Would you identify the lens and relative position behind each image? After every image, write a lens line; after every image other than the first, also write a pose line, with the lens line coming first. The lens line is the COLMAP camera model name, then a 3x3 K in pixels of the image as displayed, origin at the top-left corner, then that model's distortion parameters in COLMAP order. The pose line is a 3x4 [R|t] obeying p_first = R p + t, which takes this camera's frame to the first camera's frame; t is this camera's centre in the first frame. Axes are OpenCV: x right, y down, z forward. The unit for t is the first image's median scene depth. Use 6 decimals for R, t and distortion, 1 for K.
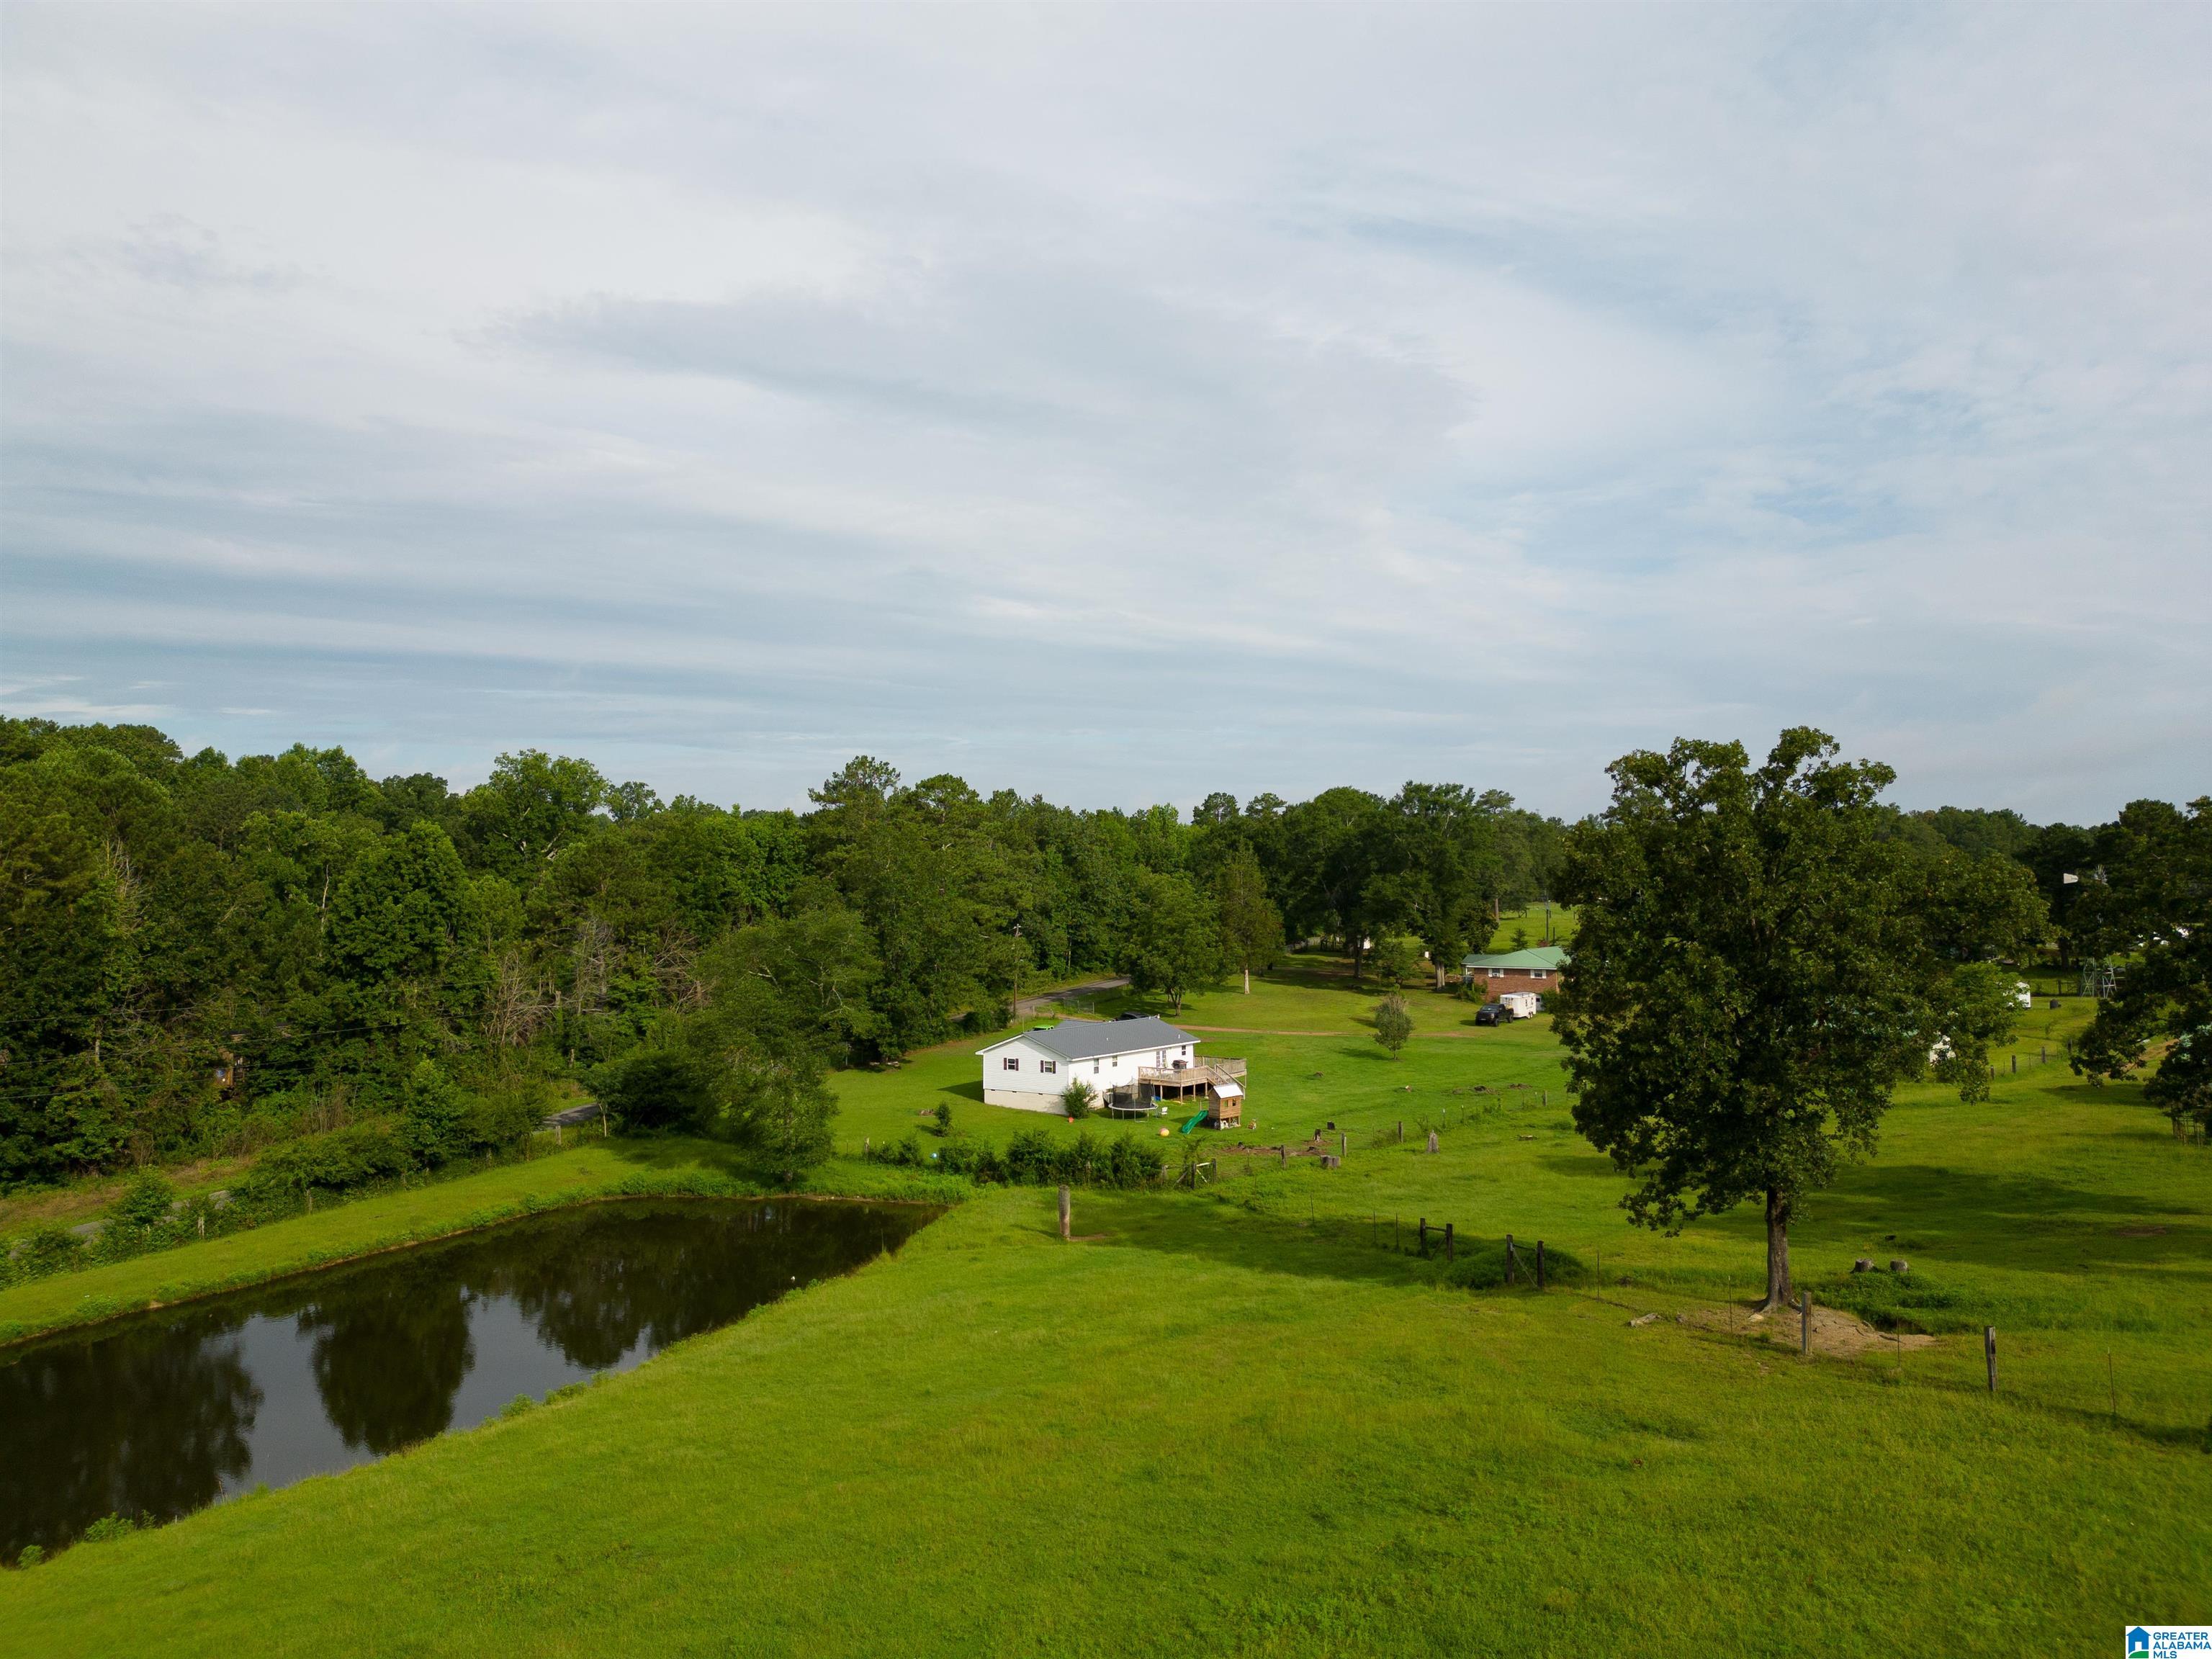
lens RADIAL K [[1581.1, 0, 1094.8], [0, 1581.1, 823.4], [0, 0, 1]] dist [0.078645, -0.080790]
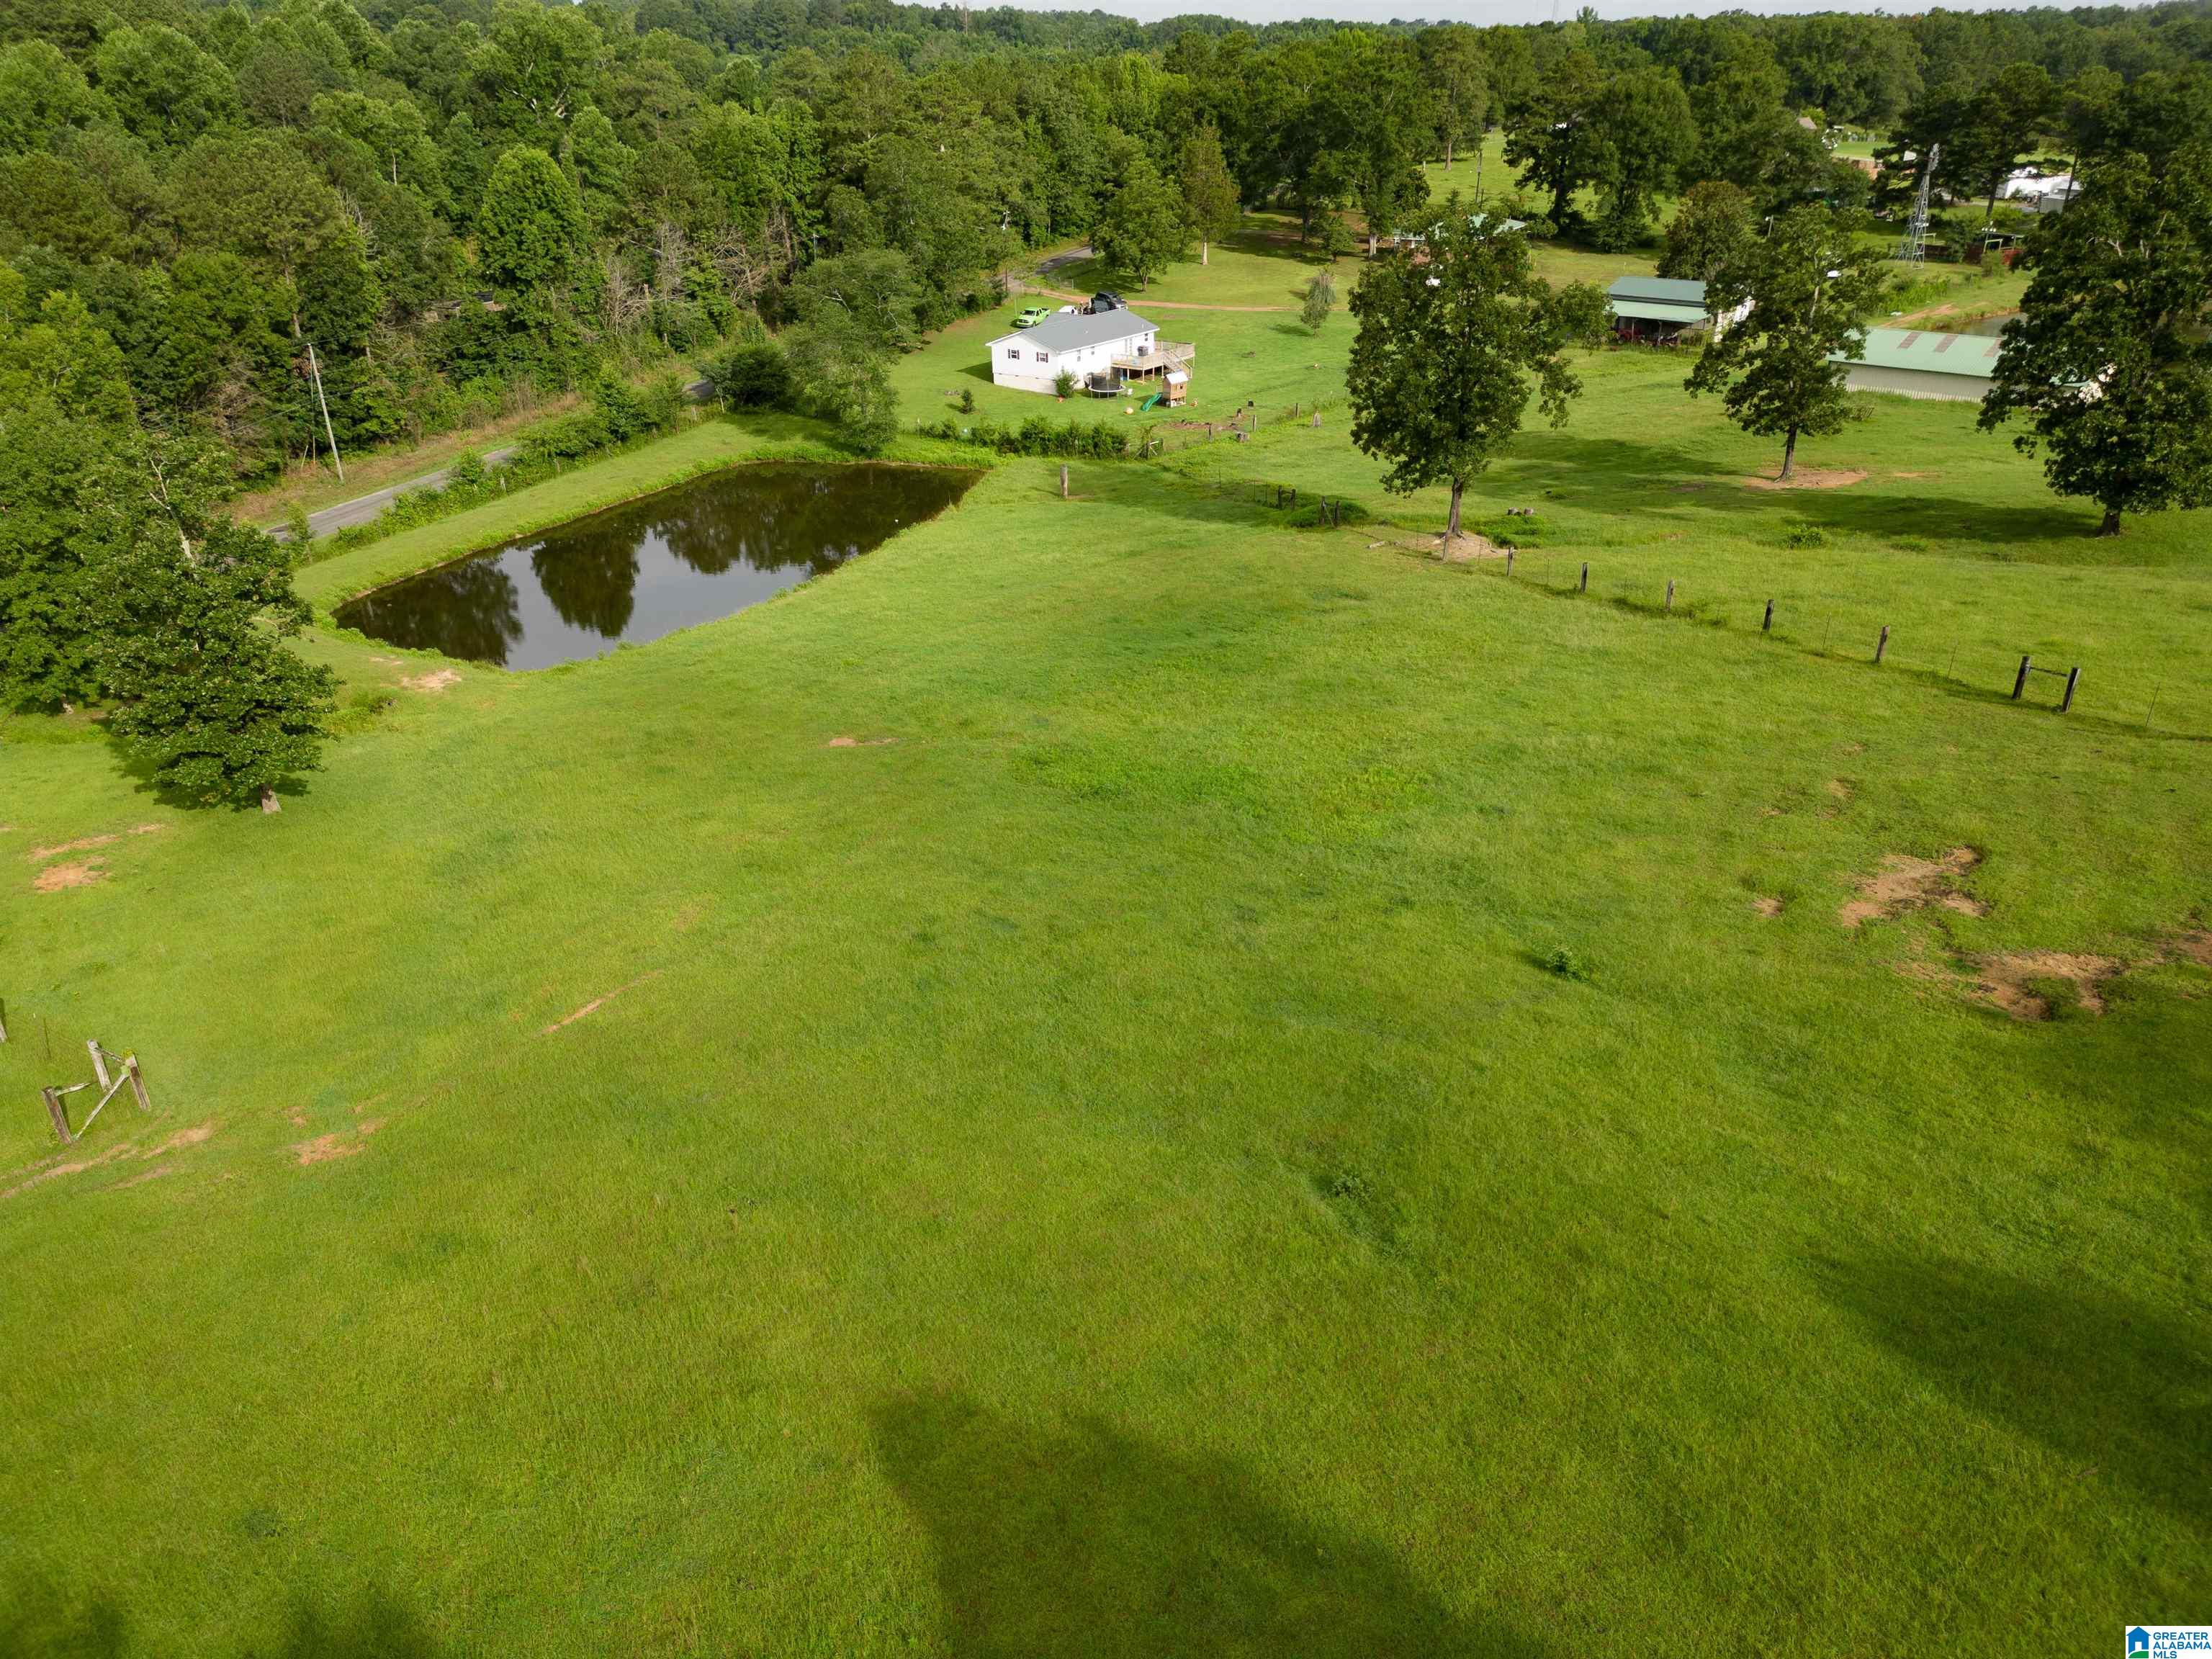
lens RADIAL K [[1567.0, 0, 1096.4], [0, 1567.0, 826.1], [0, 0, 1]] dist [0.091328, -0.106024]
pose [[0.999813, -0.010684, 0.016130, -0.010616], [0.001864, 0.883008, 0.469354, -0.126841], [-0.019257, -0.469236, 0.882863, -0.371507]]
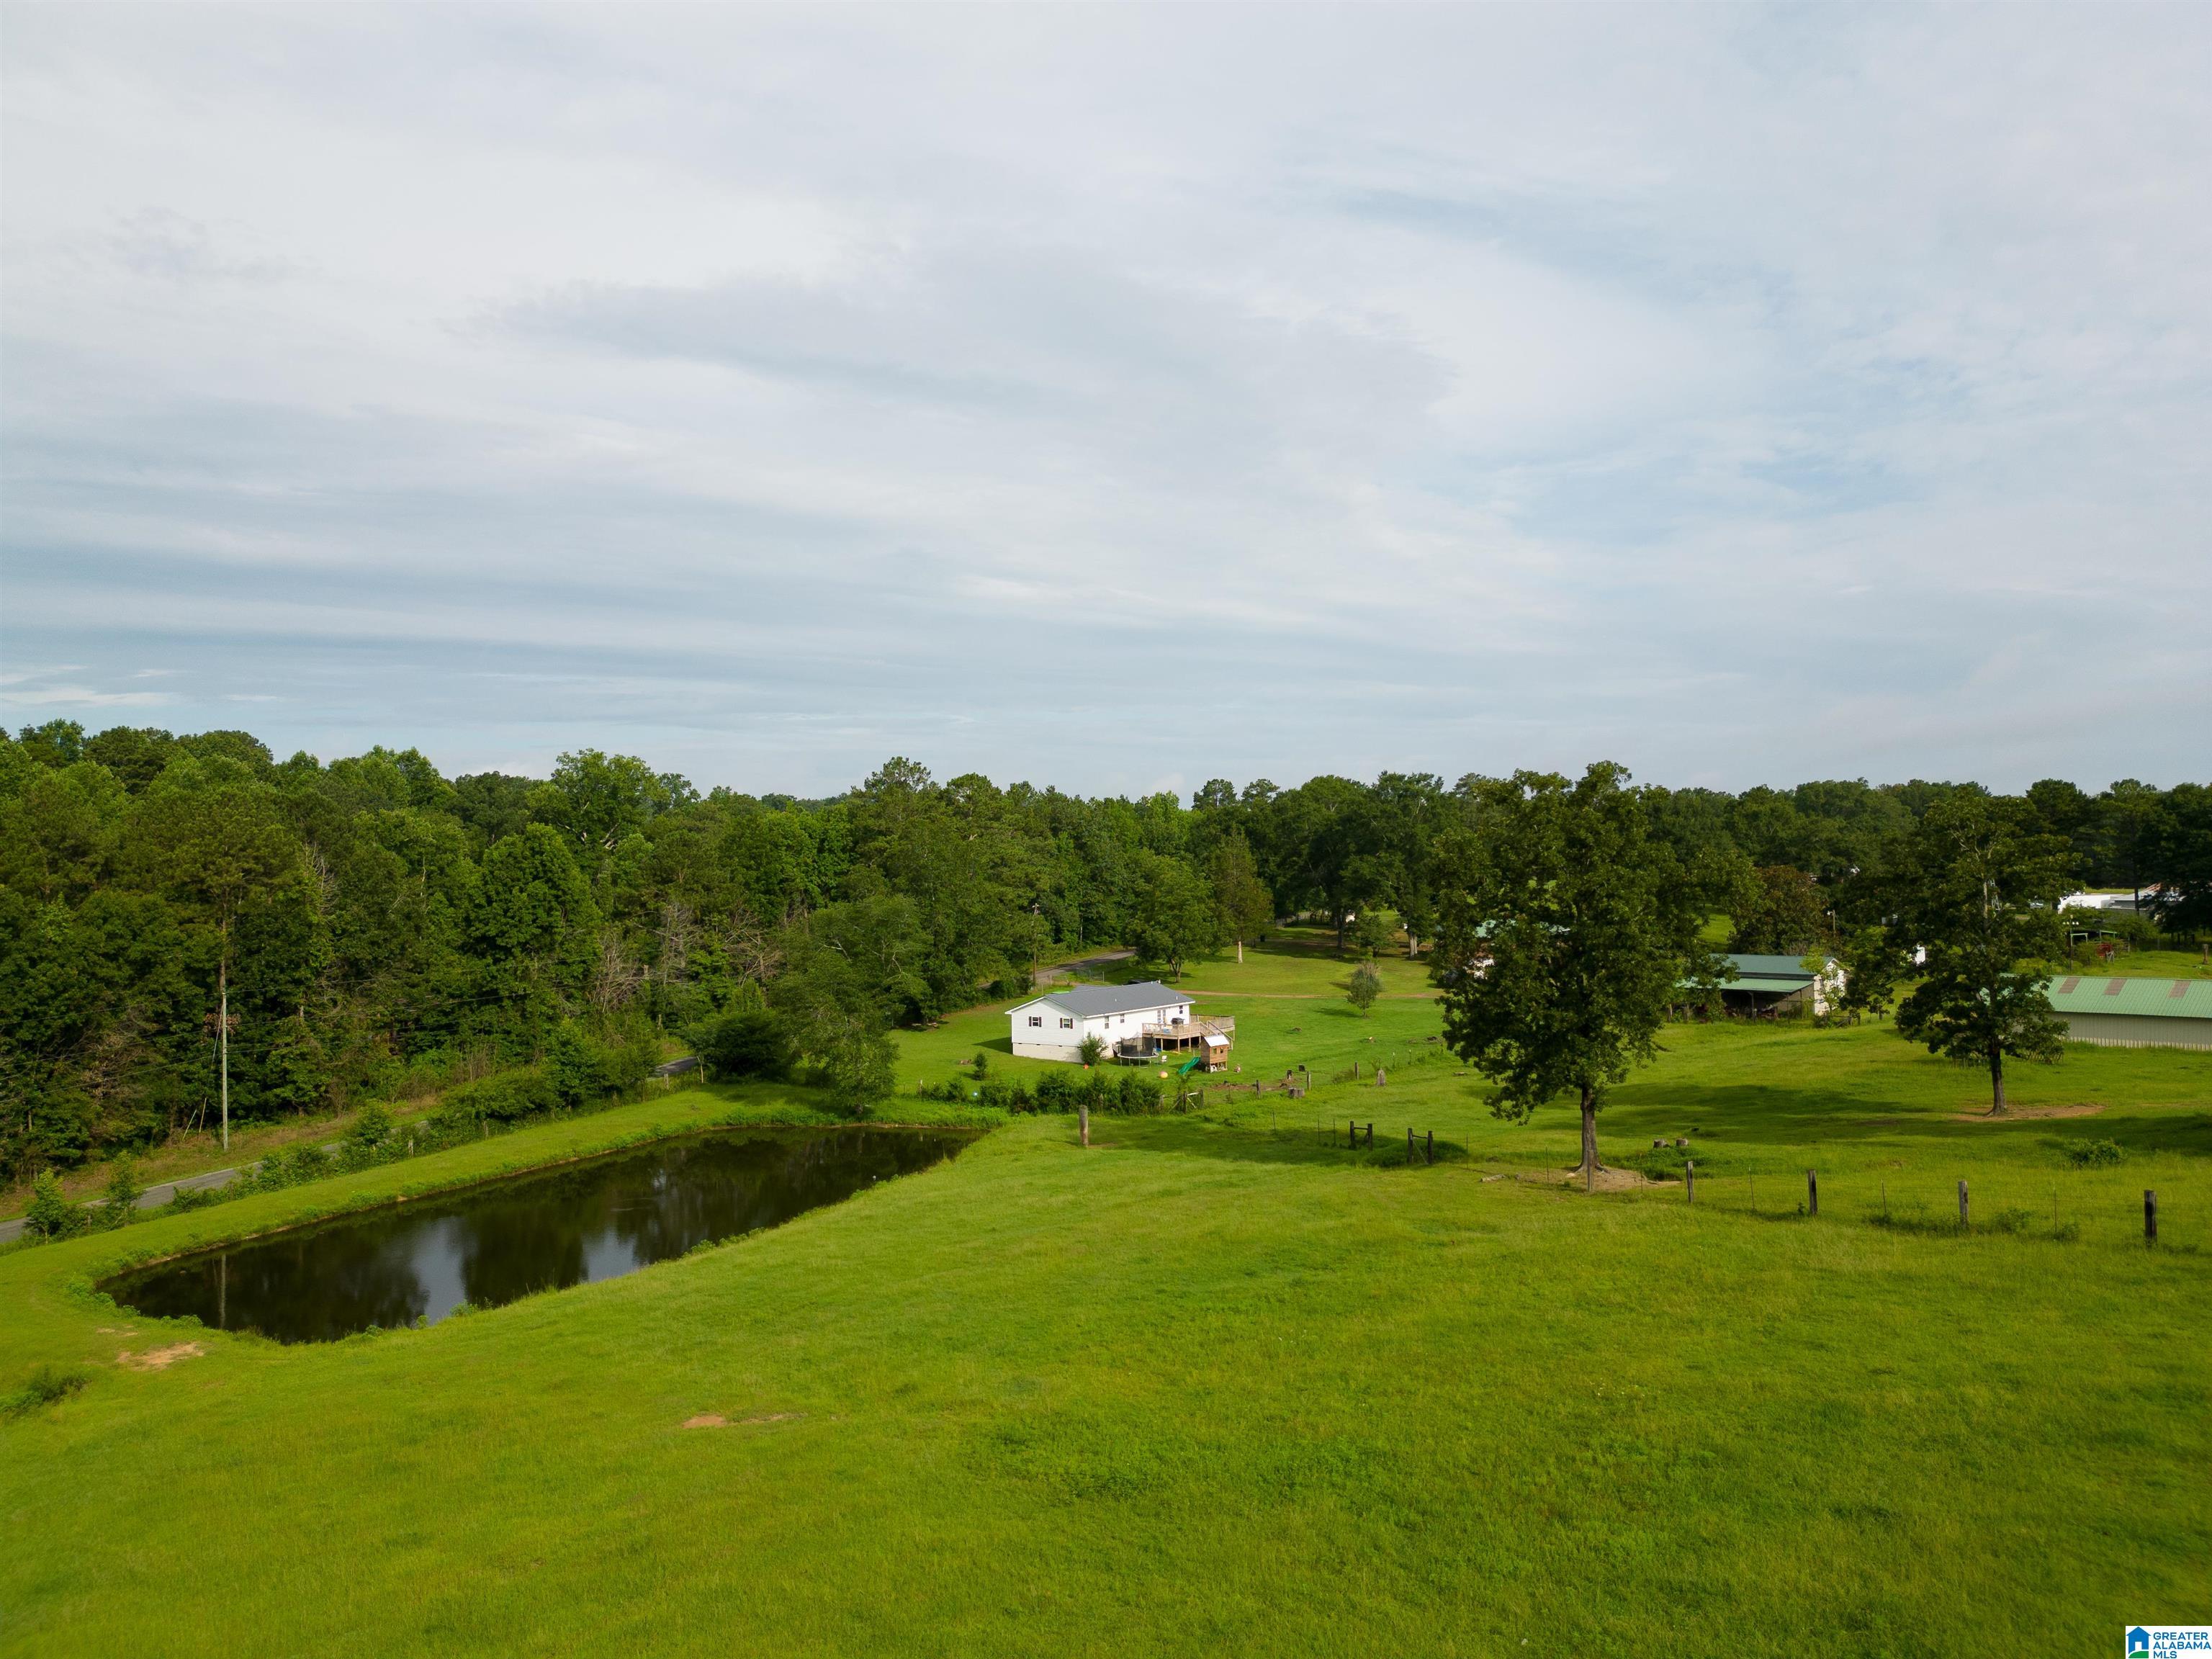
lens RADIAL K [[1567.0, 0, 1096.4], [0, 1567.0, 826.1], [0, 0, 1]] dist [0.091328, -0.106024]
pose [[0.999929, -0.011255, -0.003821, -0.000694], [0.011315, 0.999808, 0.016020, -0.014428], [0.003640, -0.016062, 0.999864, -0.191027]]
